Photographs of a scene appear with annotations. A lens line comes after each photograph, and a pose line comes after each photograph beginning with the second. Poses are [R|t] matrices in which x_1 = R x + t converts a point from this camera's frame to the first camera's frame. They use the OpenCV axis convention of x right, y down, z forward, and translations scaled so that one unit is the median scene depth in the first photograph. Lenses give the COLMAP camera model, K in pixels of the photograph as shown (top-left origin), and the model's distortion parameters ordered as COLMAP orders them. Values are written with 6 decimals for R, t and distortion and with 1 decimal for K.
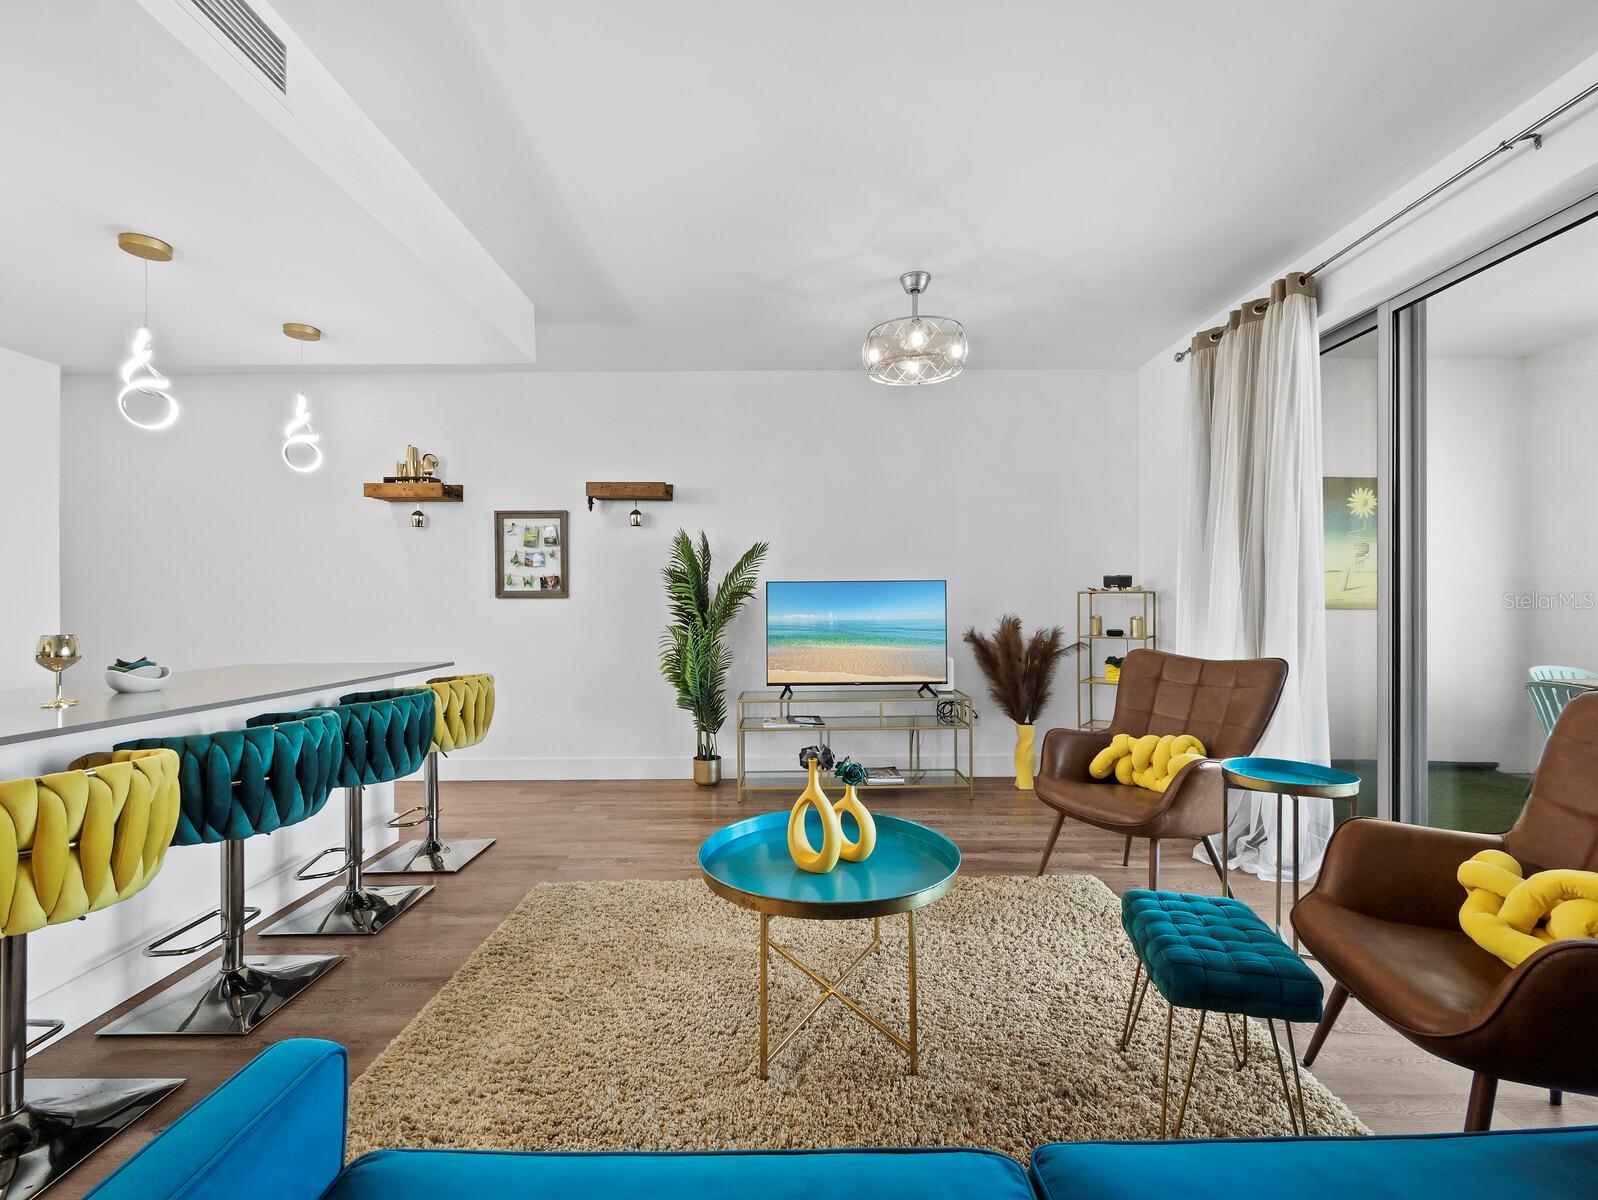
lens RADIAL K [[695.3, 0, 793.3], [0, 695.3, 608.1], [0, 0, 1]] dist [-0.009512, 0.004814]
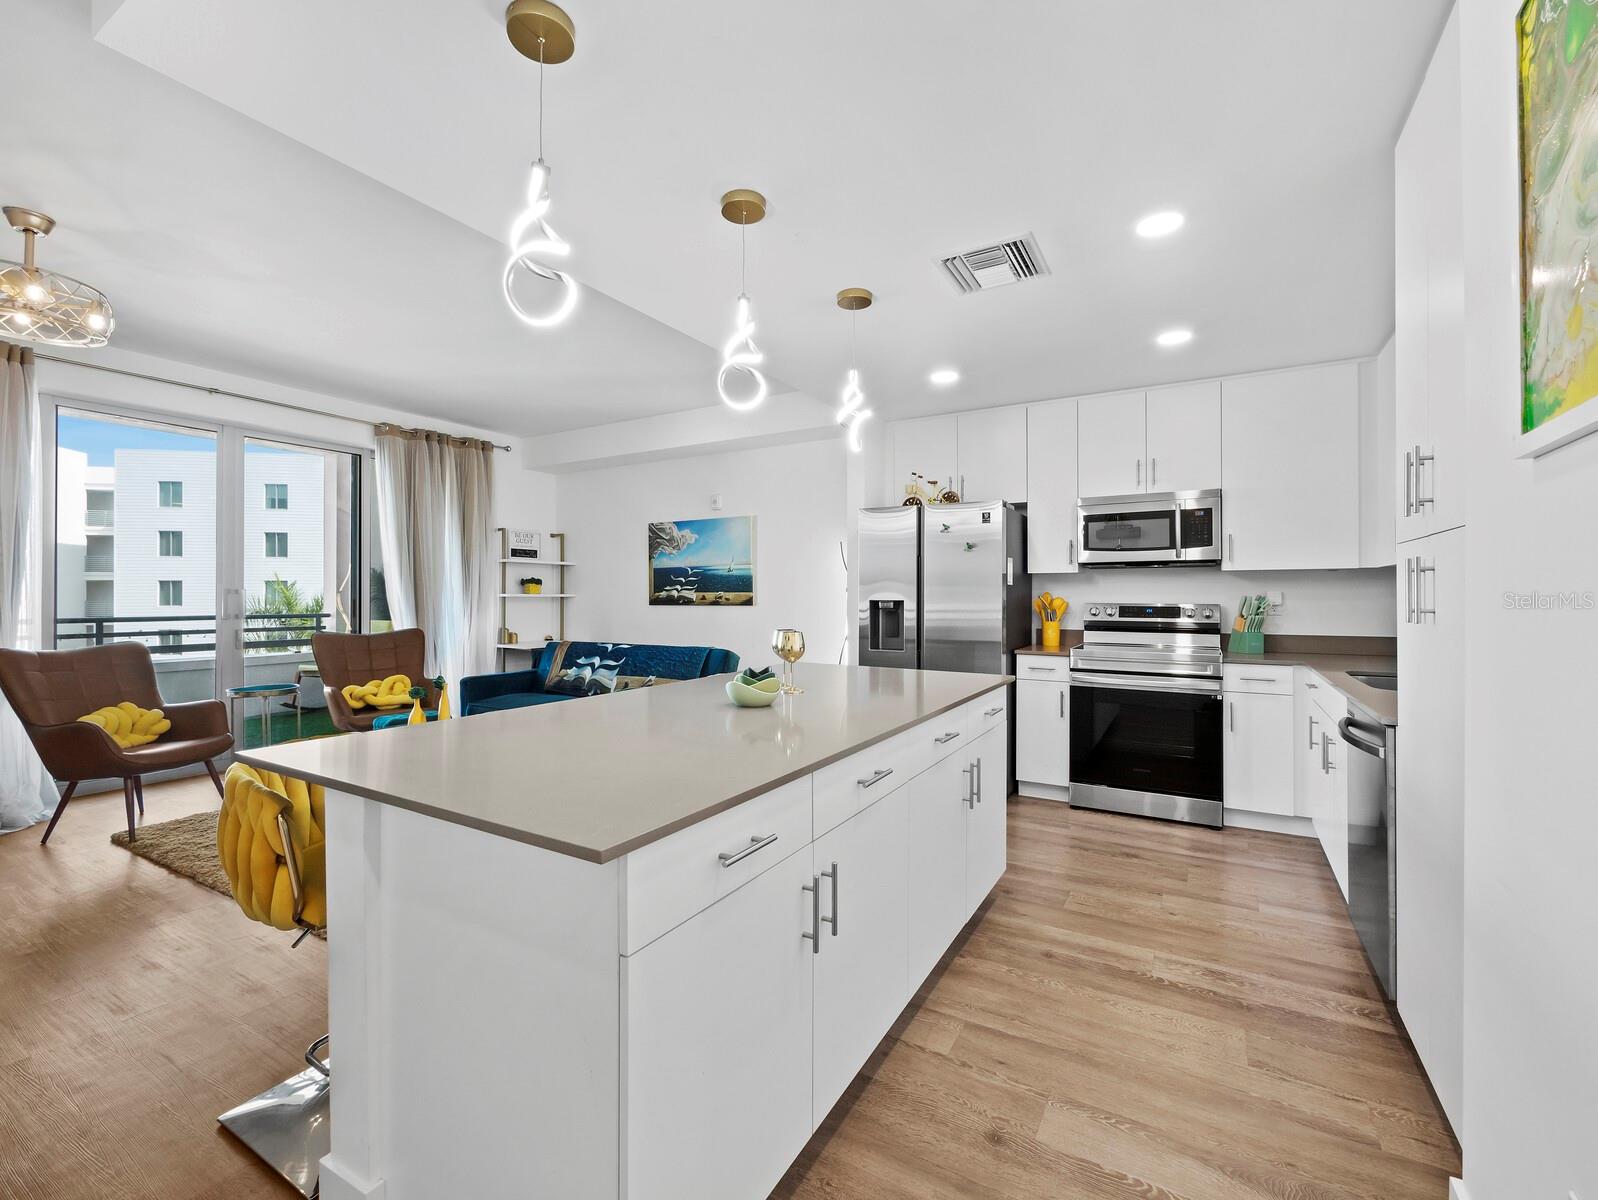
lens RADIAL K [[695.3, 0, 801.5], [0, 695.3, 591.3], [0, 0, 1]] dist [-0.003628, 0.000964]
pose [[-0.867900, 0.008138, 0.496672, -0.802759], [0.007040, 0.999967, -0.004083, -0.011681], [-0.496688, -0.000047, -0.867929, 0.971670]]
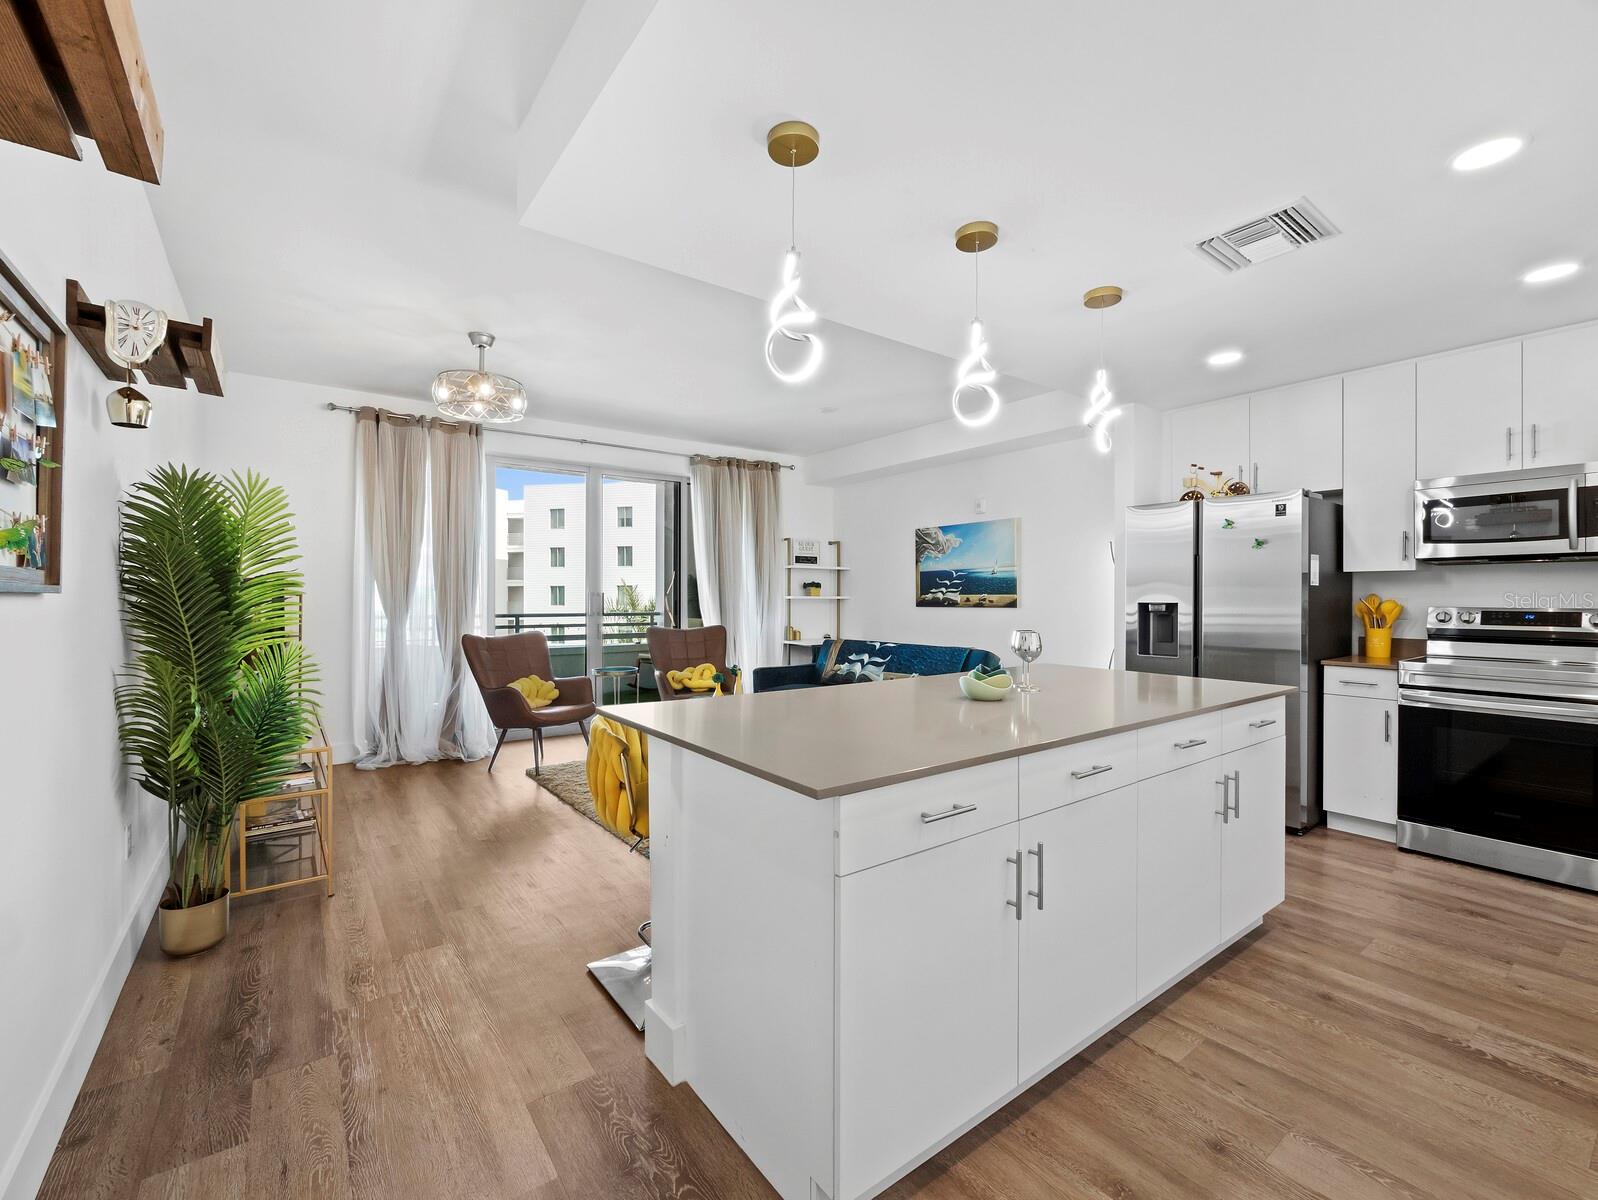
lens RADIAL K [[693.2, 0, 799.0], [0, 693.2, 595.5], [0, 0, 1]] dist [-0.003148, 0.000759]
pose [[-0.603997, 0.007308, 0.796953, -0.864883], [0.006760, 0.999969, -0.004046, -0.011366], [-0.796958, 0.002944, -0.604028, 0.993866]]
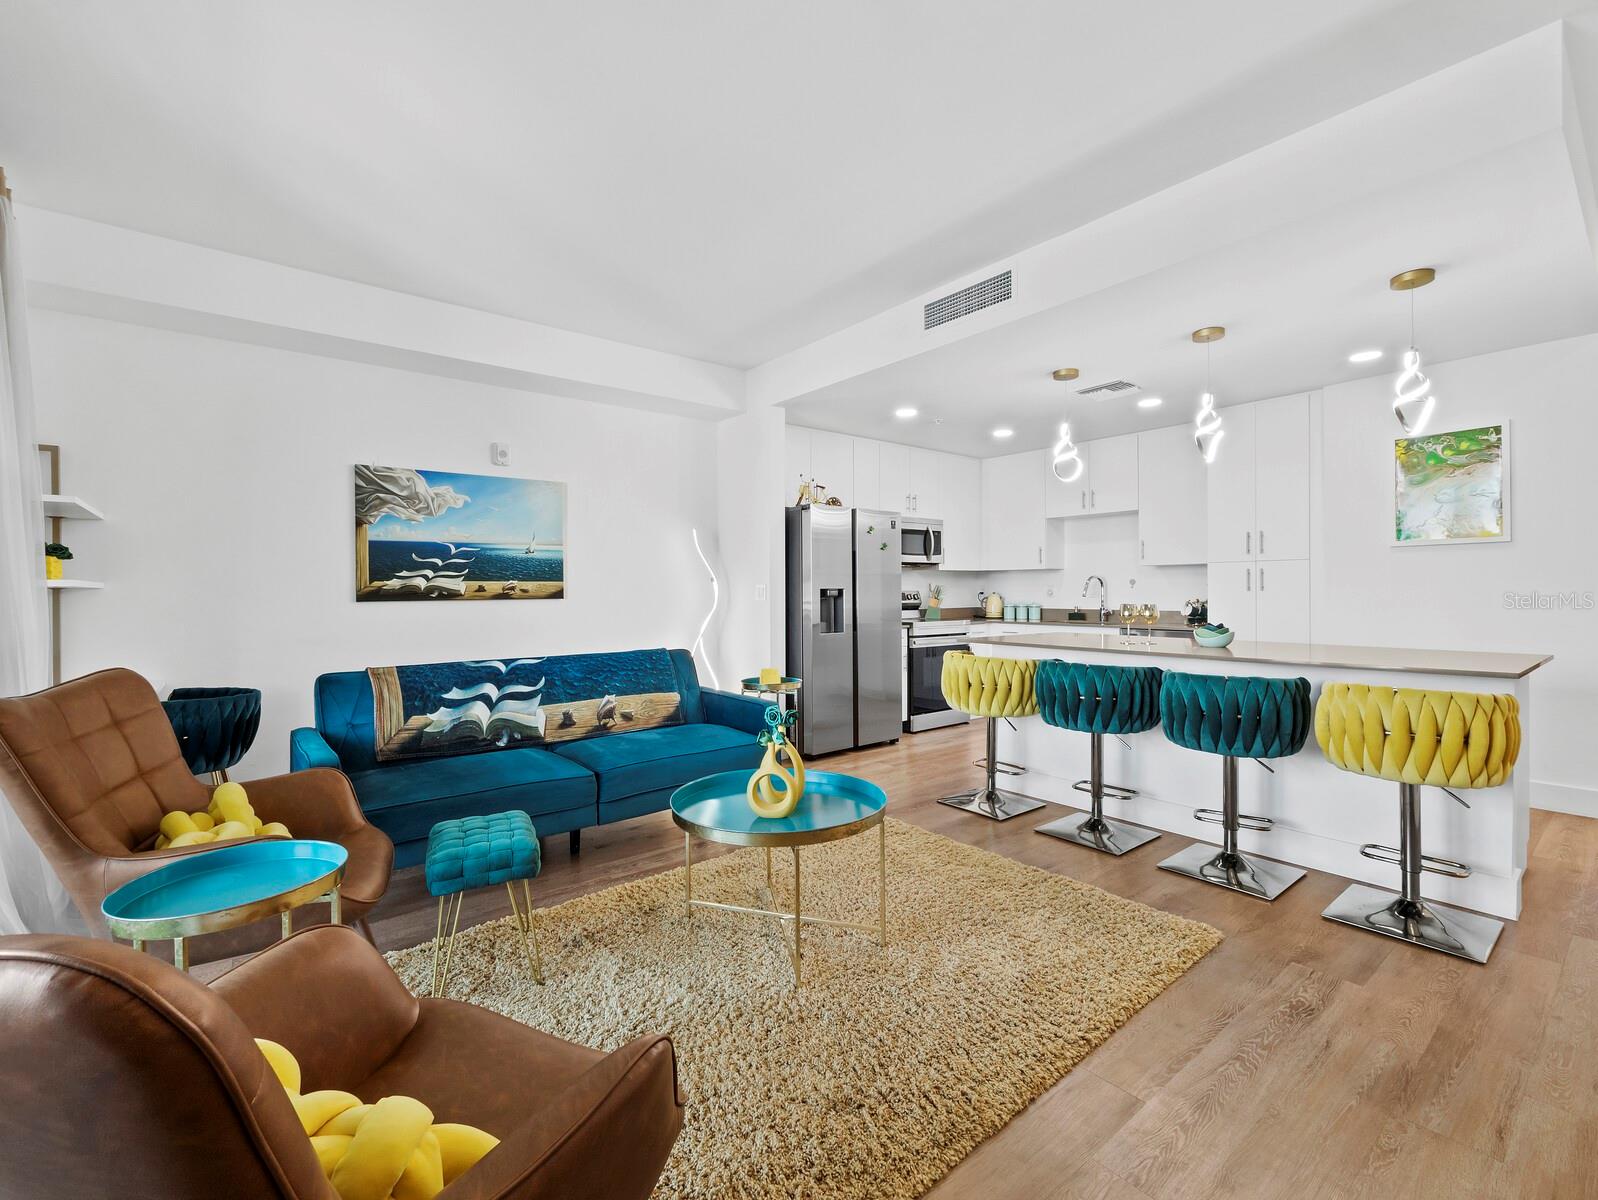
lens RADIAL K [[704.7, 0, 788.7], [0, 704.7, 595.5], [0, 0, 1]] dist [-0.003071, -0.000054]
pose [[-0.778684, 0.014073, -0.627258, 0.360391], [0.007696, 0.999887, 0.012878, -0.006135], [0.627369, 0.005201, -0.778705, 0.881305]]
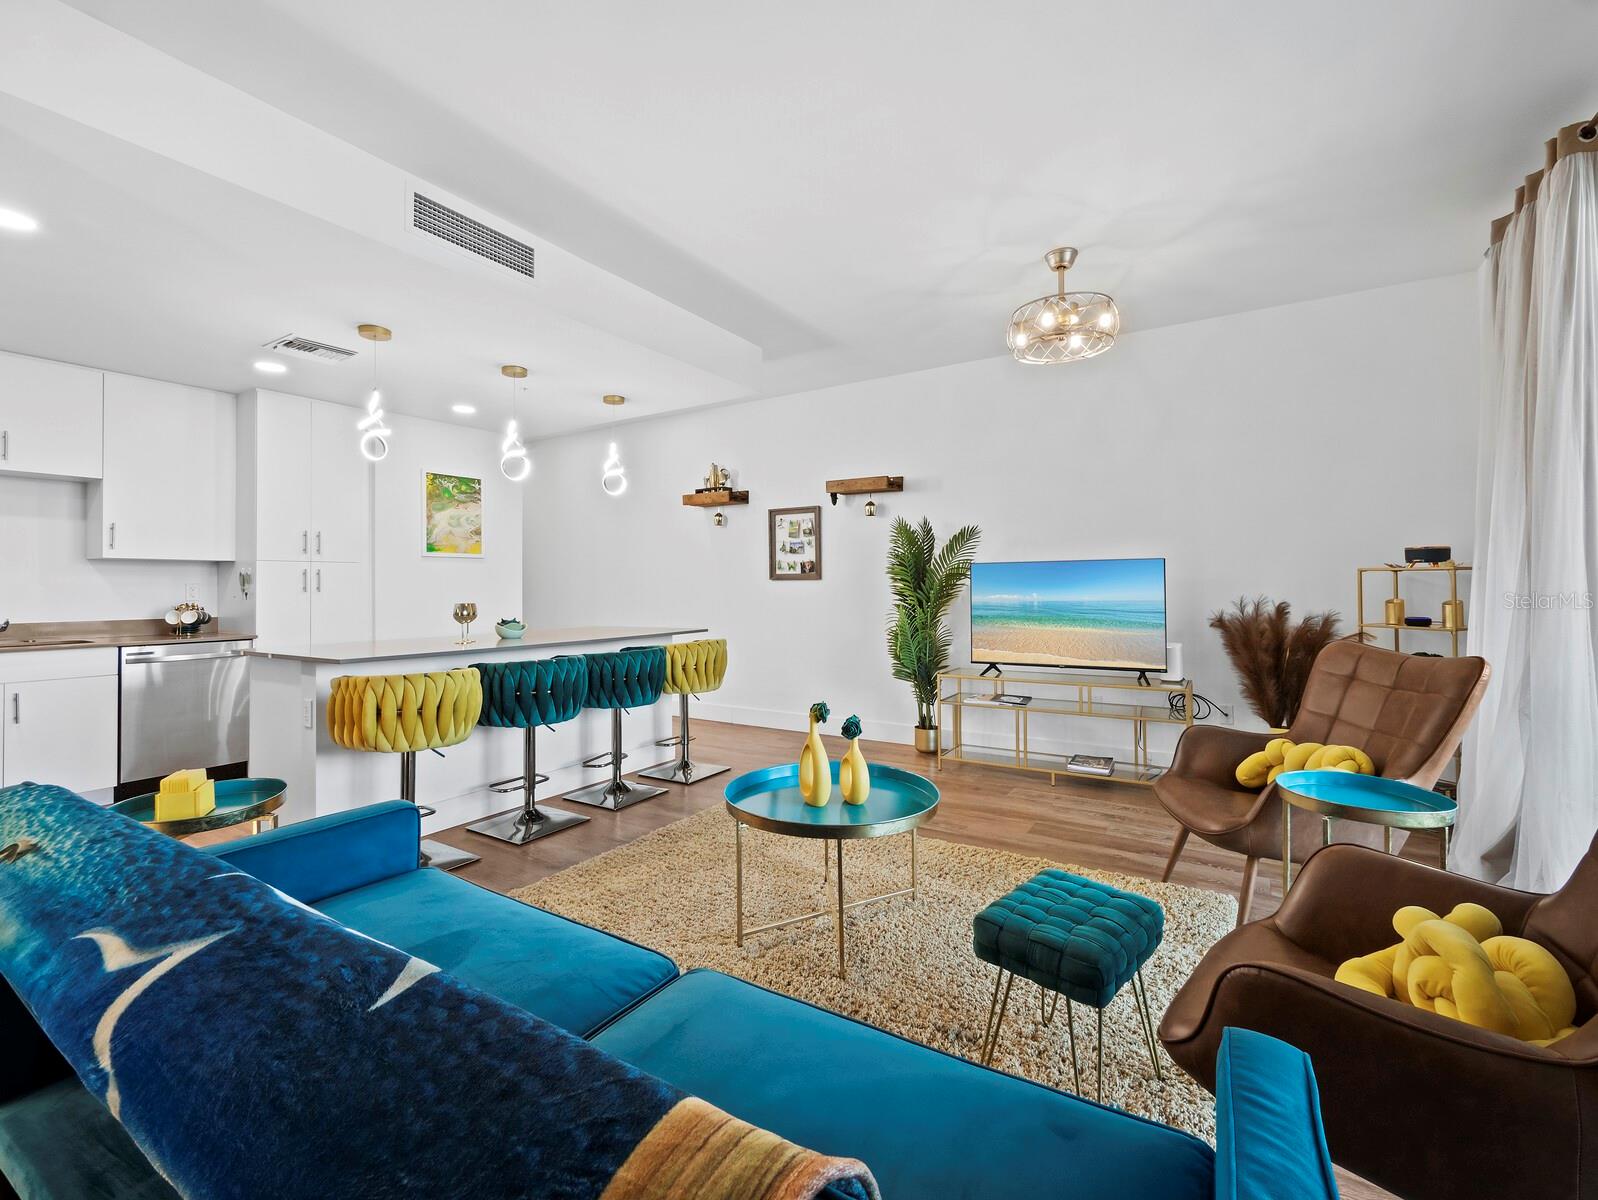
lens RADIAL K [[696.1, 0, 791.2], [0, 696.1, 579.7], [0, 0, 1]] dist [-0.003089, 0.000397]
pose [[0.843485, -0.004506, -0.537134, 0.290975], [-0.001362, 0.999944, -0.010527, -0.001871], [0.537151, 0.009611, 0.843431, -0.027707]]
